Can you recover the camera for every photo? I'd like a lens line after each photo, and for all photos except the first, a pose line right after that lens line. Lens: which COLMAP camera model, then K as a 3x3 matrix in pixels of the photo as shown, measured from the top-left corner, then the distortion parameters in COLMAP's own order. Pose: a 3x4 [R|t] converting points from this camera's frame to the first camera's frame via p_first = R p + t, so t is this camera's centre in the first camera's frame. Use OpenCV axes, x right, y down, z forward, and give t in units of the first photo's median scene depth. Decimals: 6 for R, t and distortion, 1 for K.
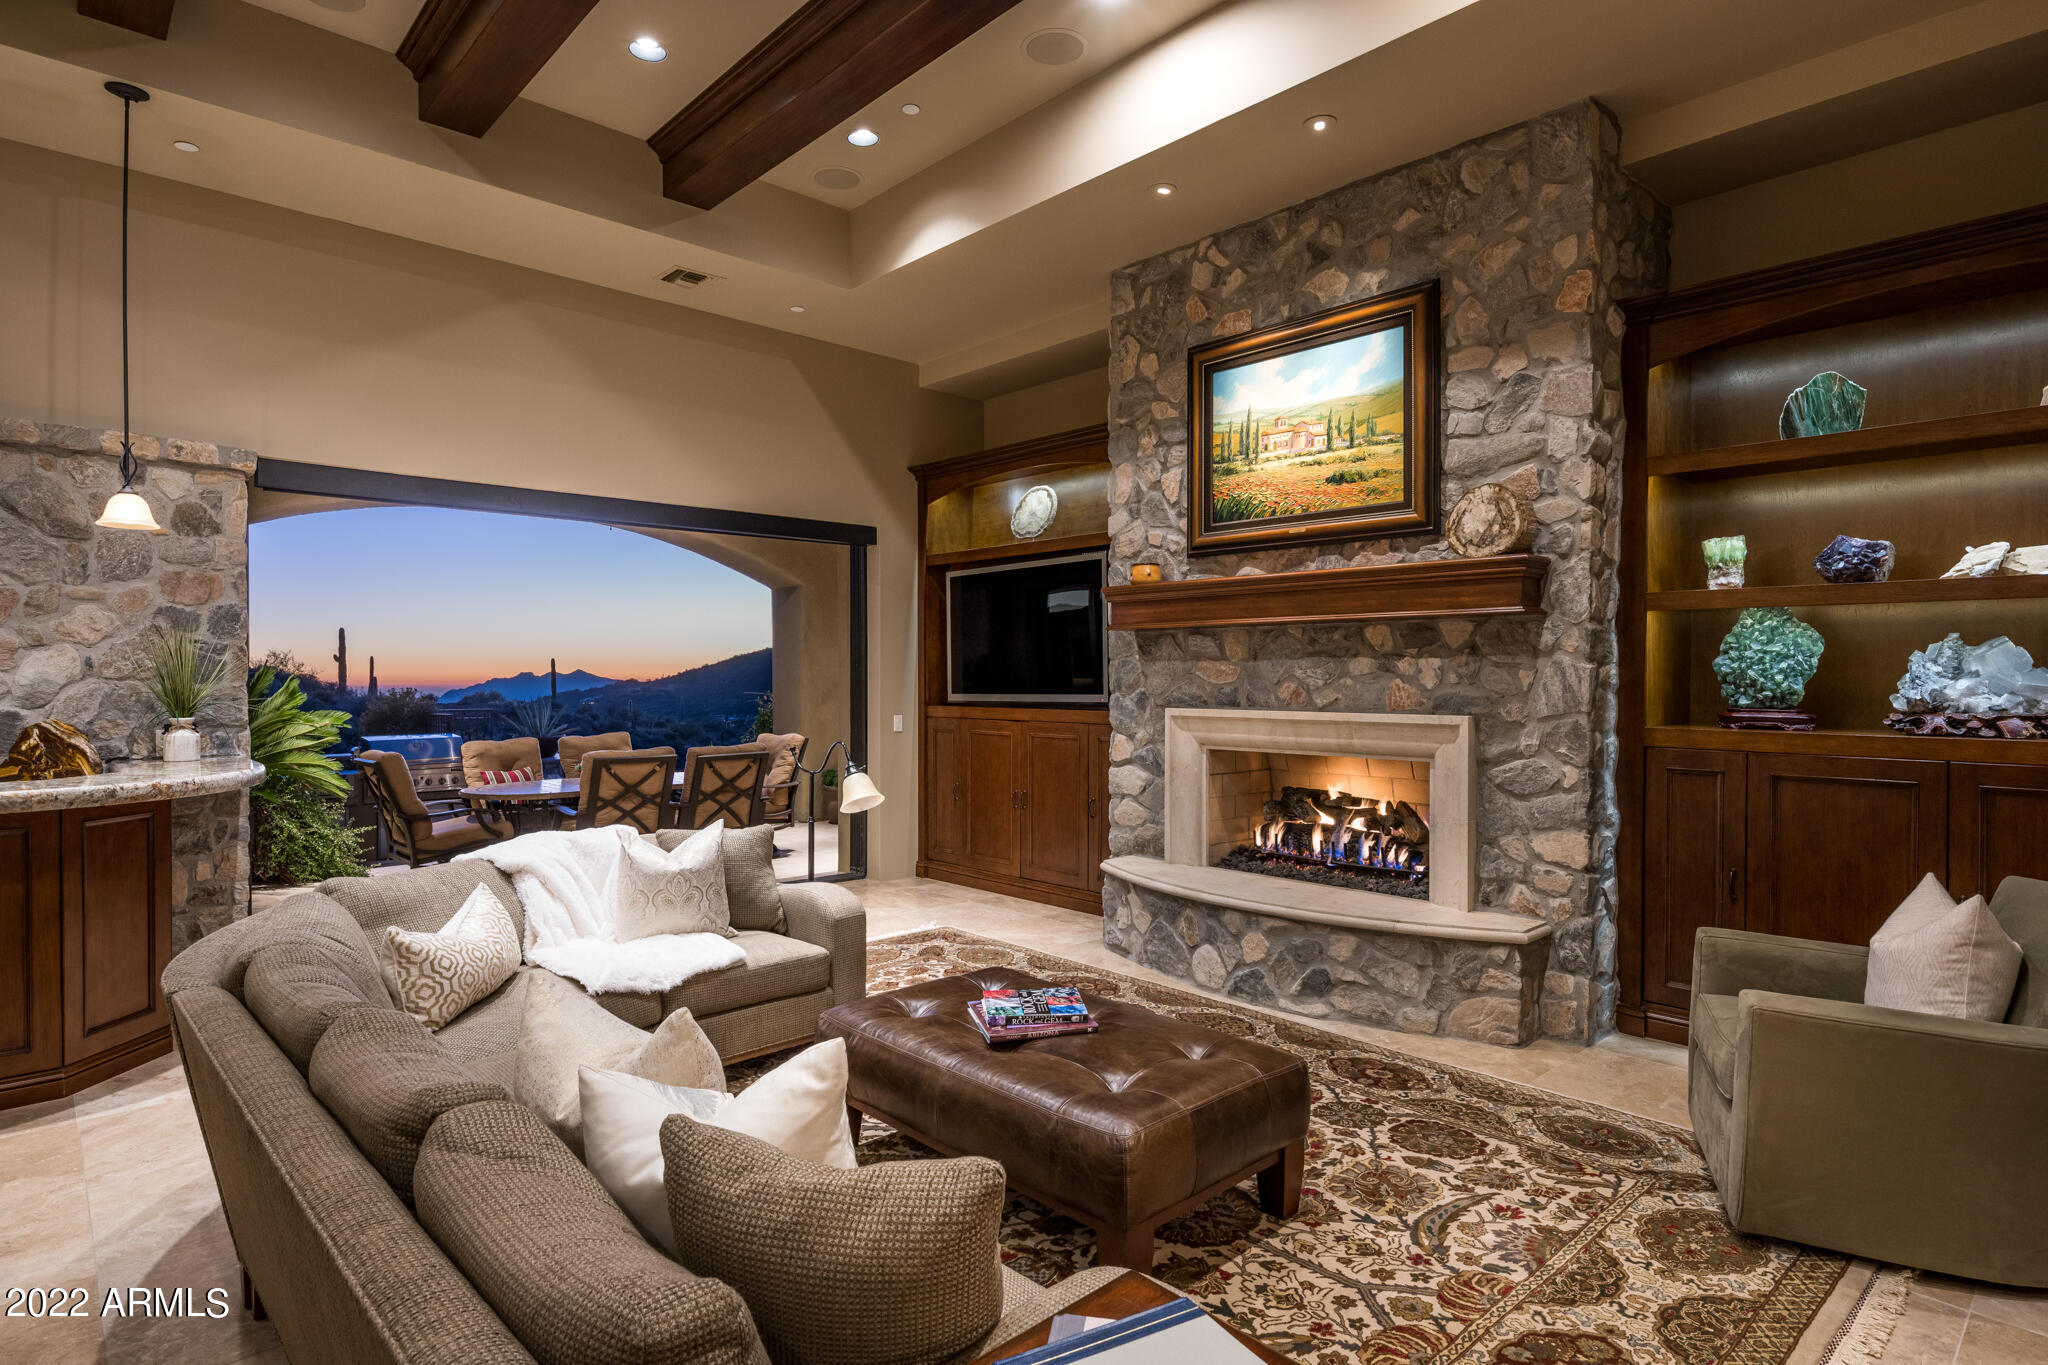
lens RADIAL K [[1079.7, 0, 1024.0], [0, 1079.7, 682.5], [0, 0, 1]] dist [0.001144, -0.000199]
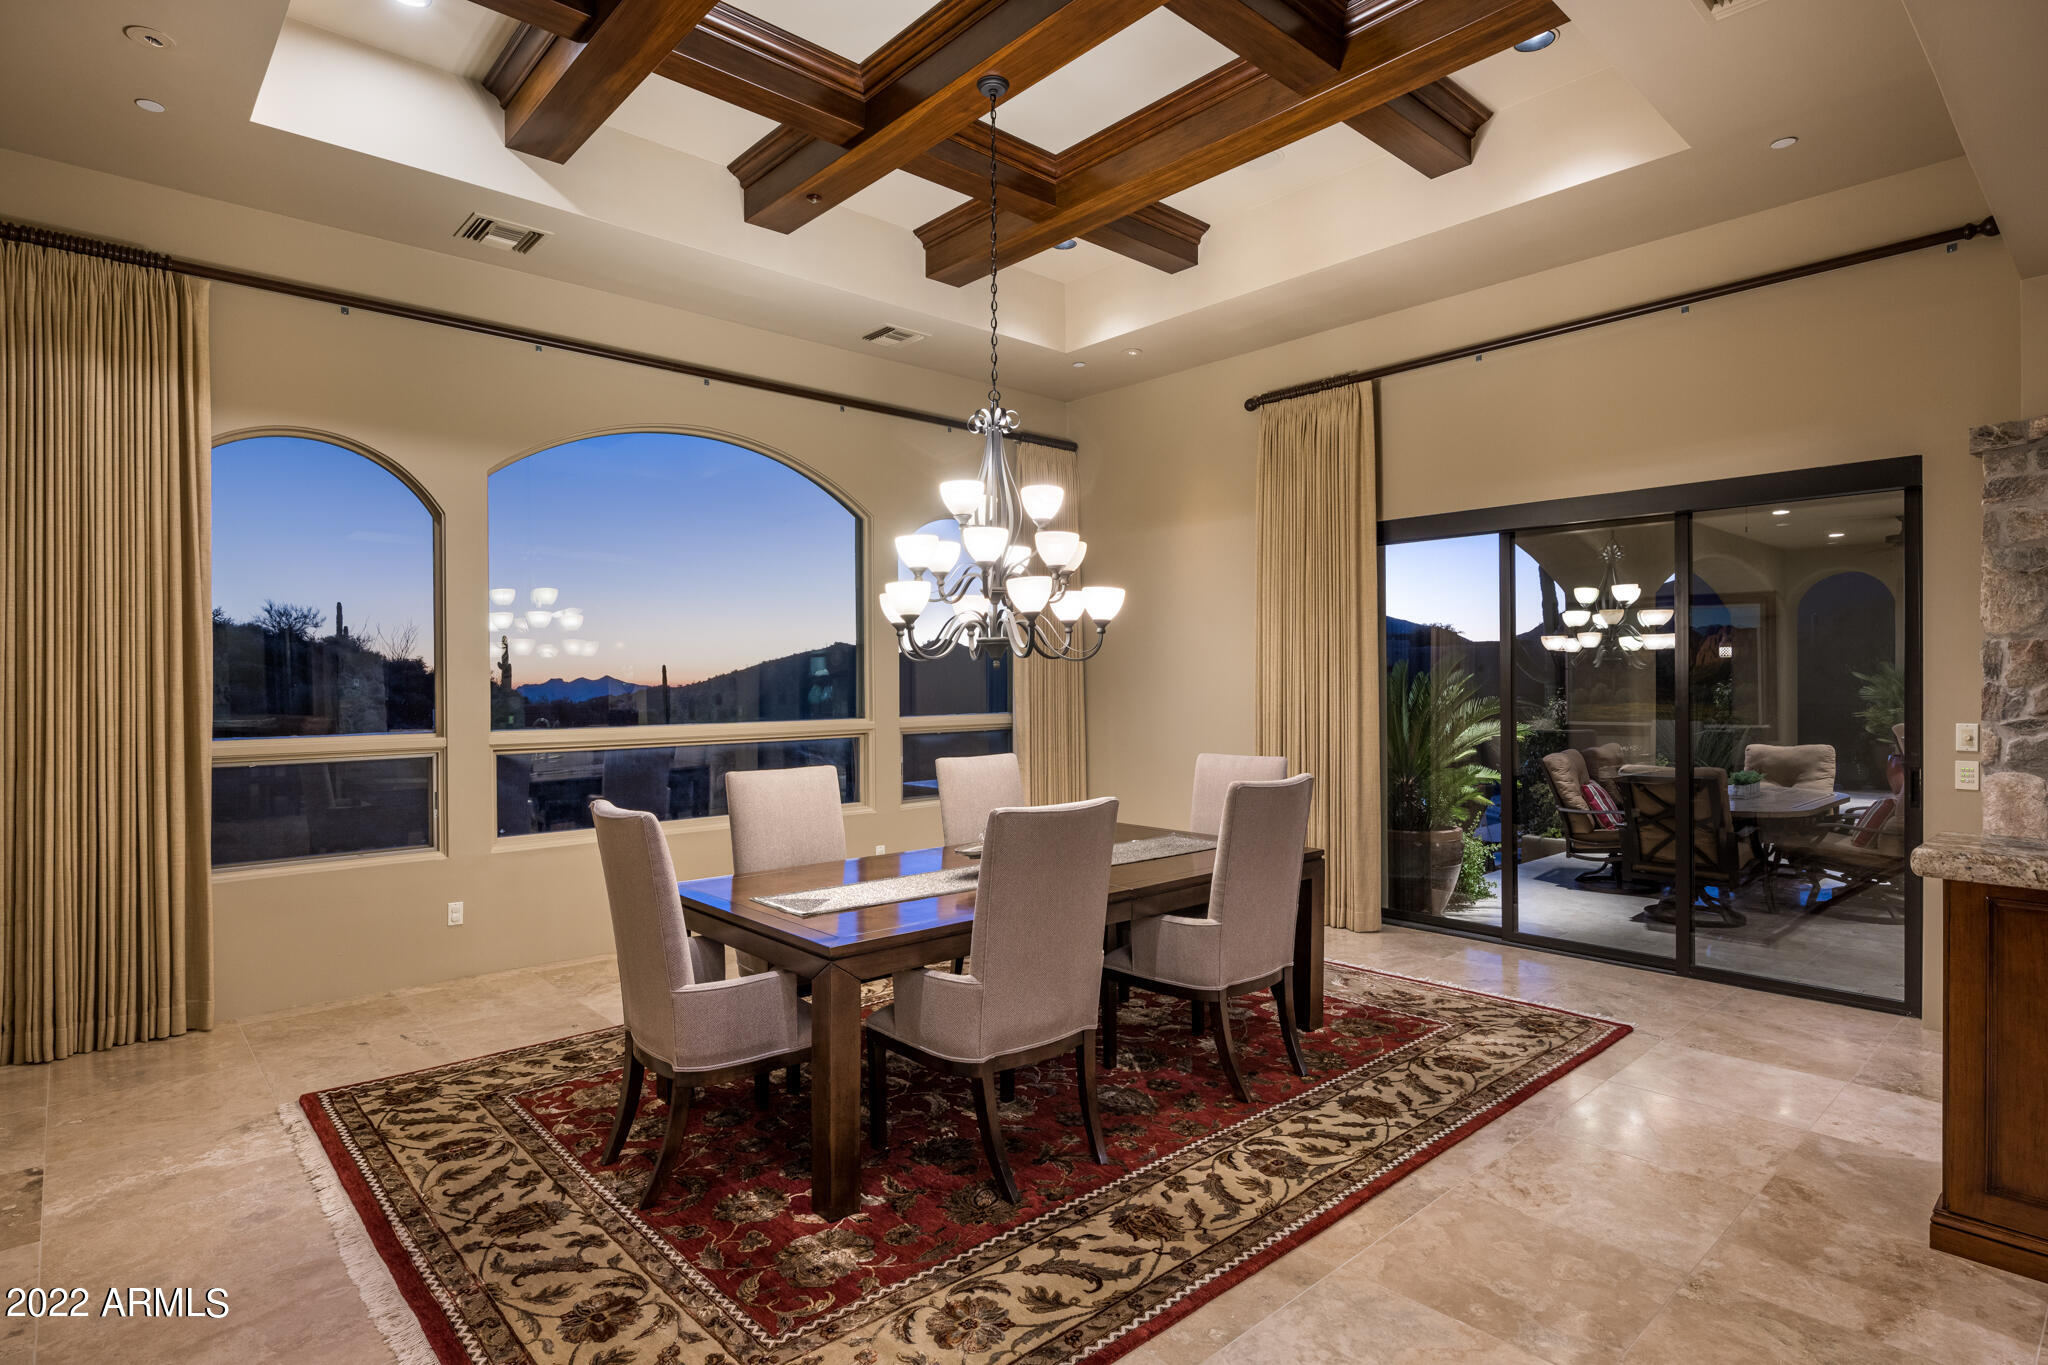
lens RADIAL K [[1039.7, 0, 1024.0], [0, 1039.7, 682.5], [0, 0, 1]] dist [-0.001191, -0.000156]
pose [[0.999911, -0.001414, -0.013264, -1.900536], [0.001367, 0.999993, -0.003531, -0.011290], [0.013269, 0.003512, 0.999906, 0.127856]]
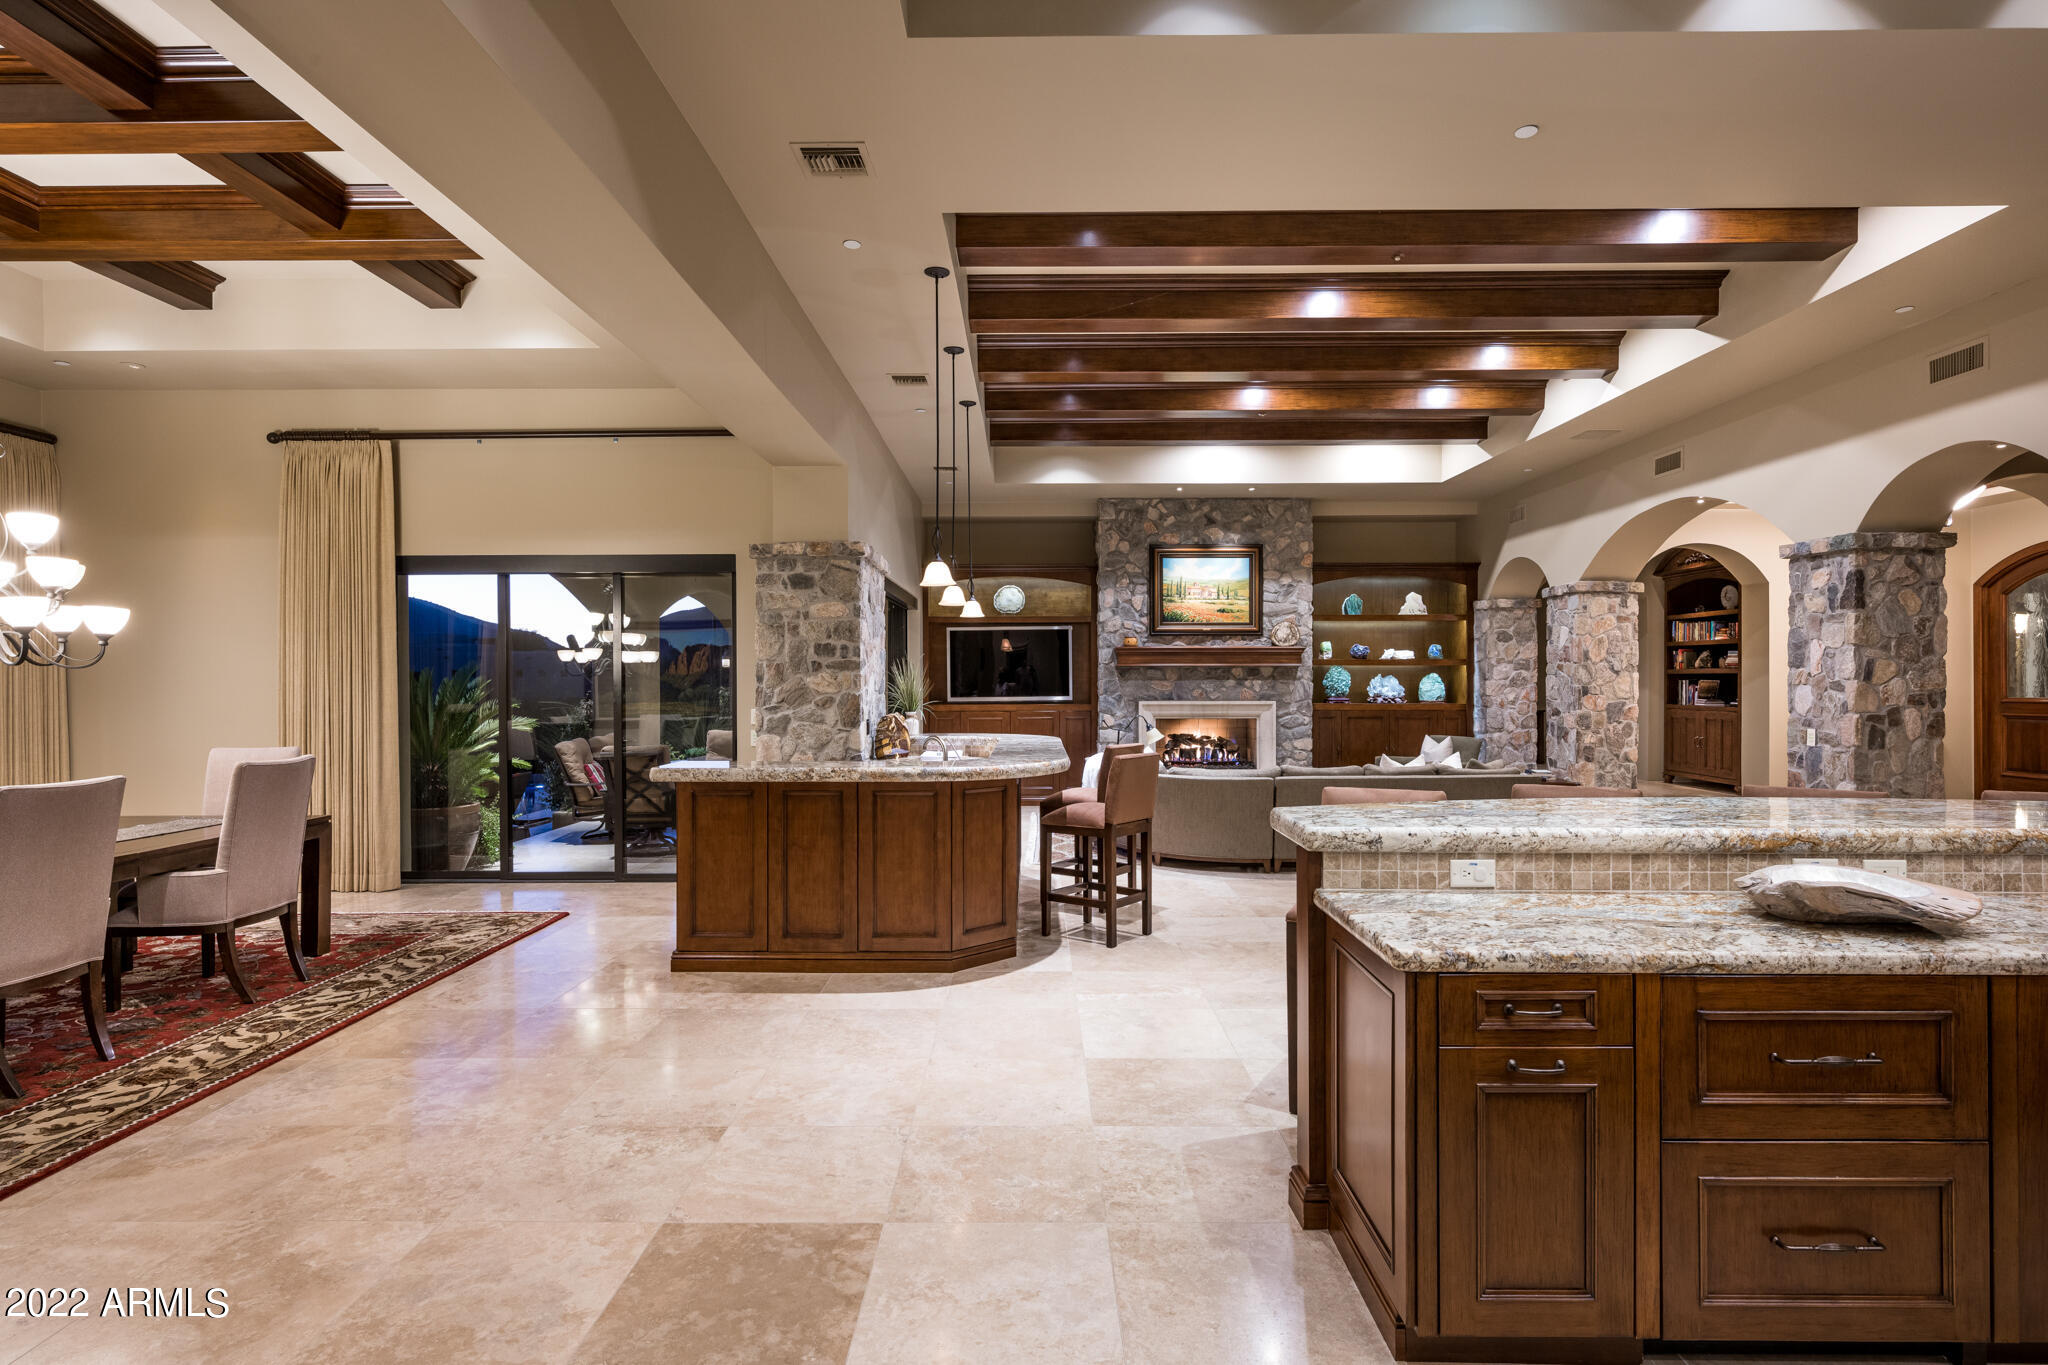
lens RADIAL K [[1025.3, 0, 1019.5], [0, 1025.3, 684.9], [0, 0, 1]] dist [0.001041, 0.000427]
pose [[0.691628, -0.002375, 0.722250, -1.955497], [0.005894, 0.999980, -0.002357, -0.008526], [-0.722230, 0.005887, 0.691628, -0.372497]]
